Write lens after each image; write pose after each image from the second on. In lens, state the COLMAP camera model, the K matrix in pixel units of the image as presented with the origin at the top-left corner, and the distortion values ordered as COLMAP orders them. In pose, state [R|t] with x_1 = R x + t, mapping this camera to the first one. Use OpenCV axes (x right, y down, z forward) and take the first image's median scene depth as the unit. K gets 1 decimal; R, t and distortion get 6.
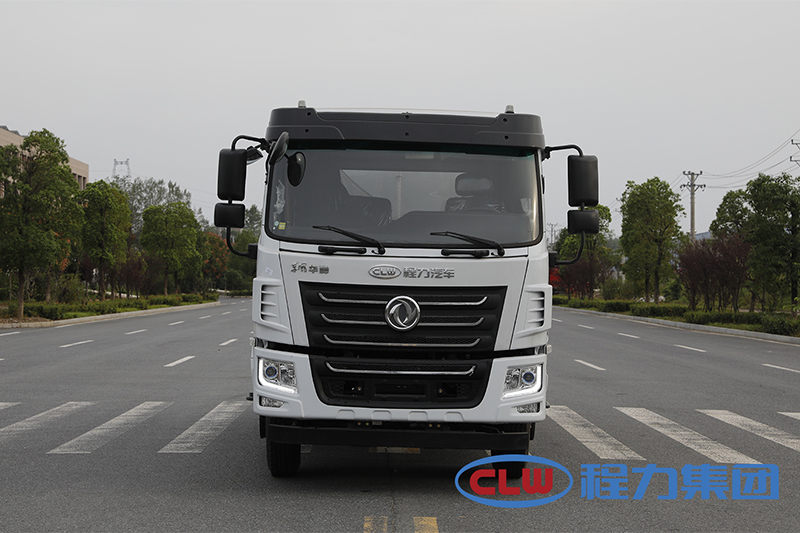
lens RADIAL K [[1601.2, 0, 399.4], [0, 1601.2, 269.6], [0, 0, 1]] dist [0.034715, 0.000000]
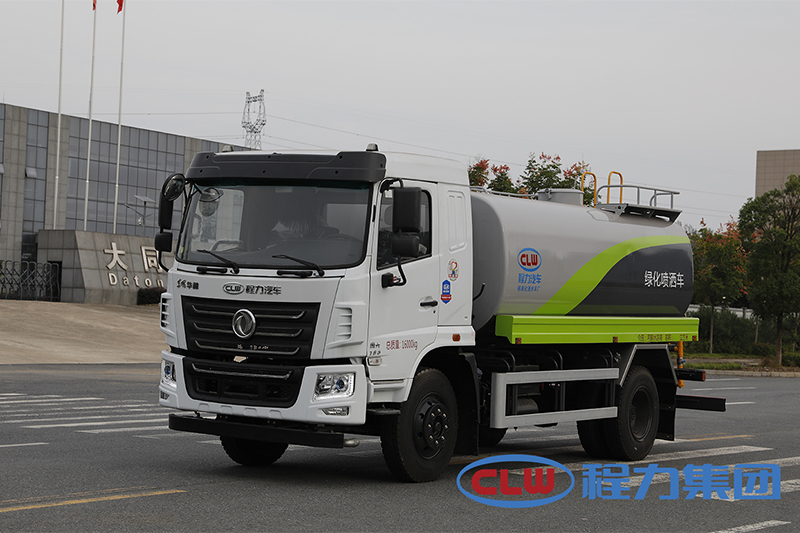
lens RADIAL K [[1682.6, 0, 398.1], [0, 1682.6, 268.3], [0, 0, 1]] dist [0.367594, 0.000000]
pose [[0.828428, 0.007431, -0.560046, 0.784034], [-0.026363, 0.999321, -0.025737, 0.015311], [0.559475, 0.036085, 0.828062, 0.036212]]
